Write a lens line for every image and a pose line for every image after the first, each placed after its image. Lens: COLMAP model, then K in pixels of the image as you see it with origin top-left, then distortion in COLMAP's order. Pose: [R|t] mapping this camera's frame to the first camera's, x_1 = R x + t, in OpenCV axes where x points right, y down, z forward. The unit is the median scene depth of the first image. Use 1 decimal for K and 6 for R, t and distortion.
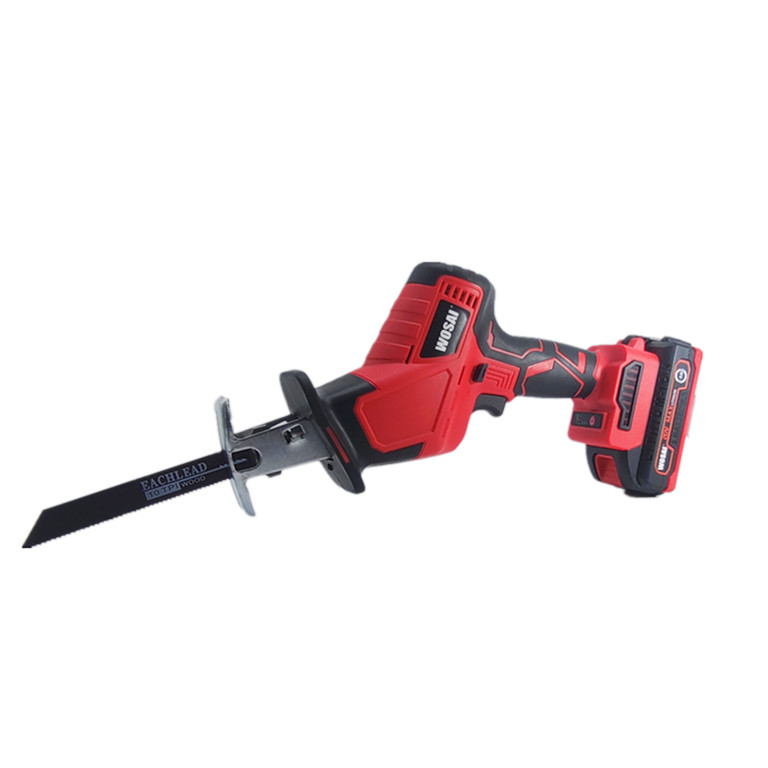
lens RADIAL K [[943.0, 0, 384.0], [0, 943.0, 384.0], [0, 0, 1]] dist [0.003796, 0.008964]
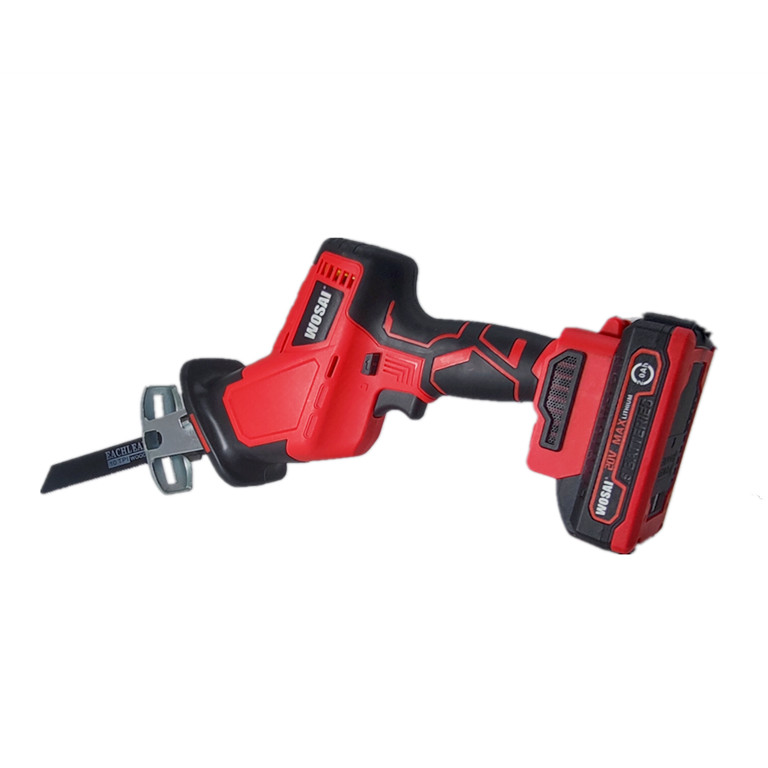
lens RADIAL K [[943.0, 0, 384.0], [0, 943.0, 384.0], [0, 0, 1]] dist [0.003796, 0.008964]
pose [[0.578538, 0.018604, -0.815444, 0.812996], [-0.042745, 0.999058, -0.007534, 0.011680], [0.814535, 0.039214, 0.578788, 0.536312]]
